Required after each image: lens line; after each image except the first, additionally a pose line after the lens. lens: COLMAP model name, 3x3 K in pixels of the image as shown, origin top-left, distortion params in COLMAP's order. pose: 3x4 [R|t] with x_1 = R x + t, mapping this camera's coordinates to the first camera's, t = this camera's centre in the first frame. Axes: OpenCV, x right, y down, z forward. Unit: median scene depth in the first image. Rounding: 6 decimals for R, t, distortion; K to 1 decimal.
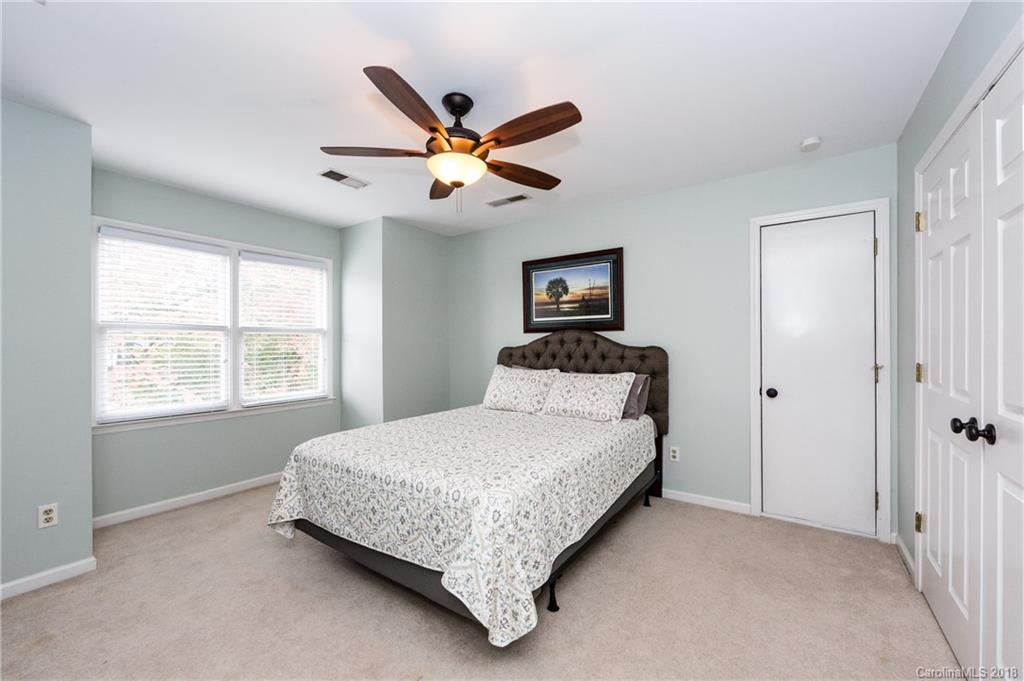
lens RADIAL K [[405.7, 0, 510.3], [0, 405.7, 344.1], [0, 0, 1]] dist [-0.003803, -0.000508]
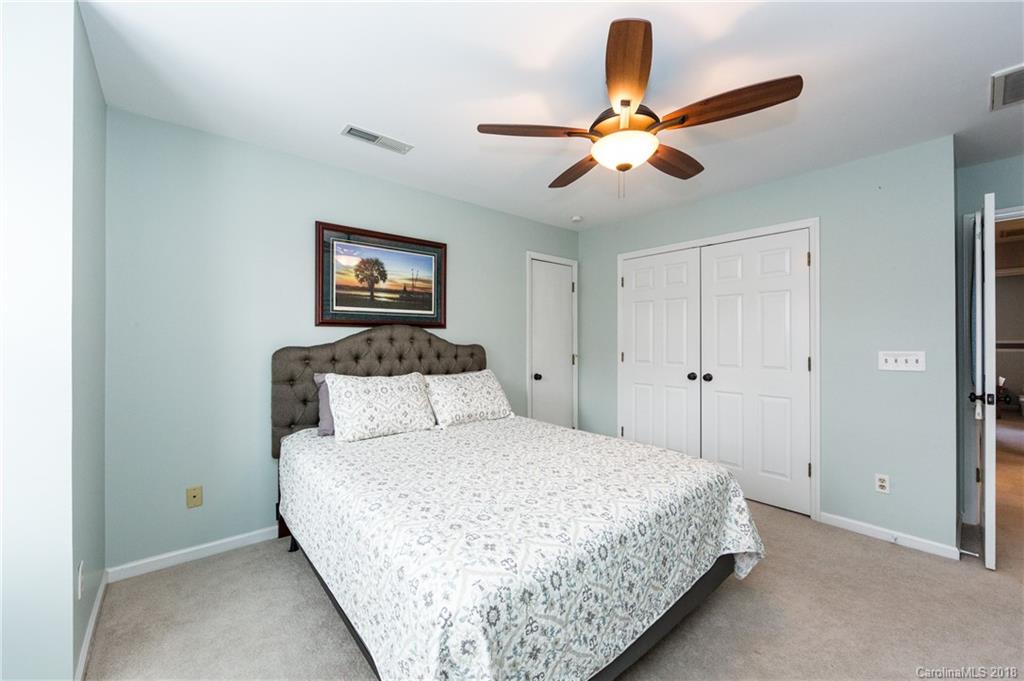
lens RADIAL K [[405.7, 0, 511.0], [0, 405.7, 339.8], [0, 0, 1]] dist [-0.003803, -0.000508]
pose [[0.254812, 0.010291, 0.966936, -0.594892], [0.001238, 0.999939, -0.010968, 0.004234], [-0.966990, 0.003992, 0.254784, 0.565625]]
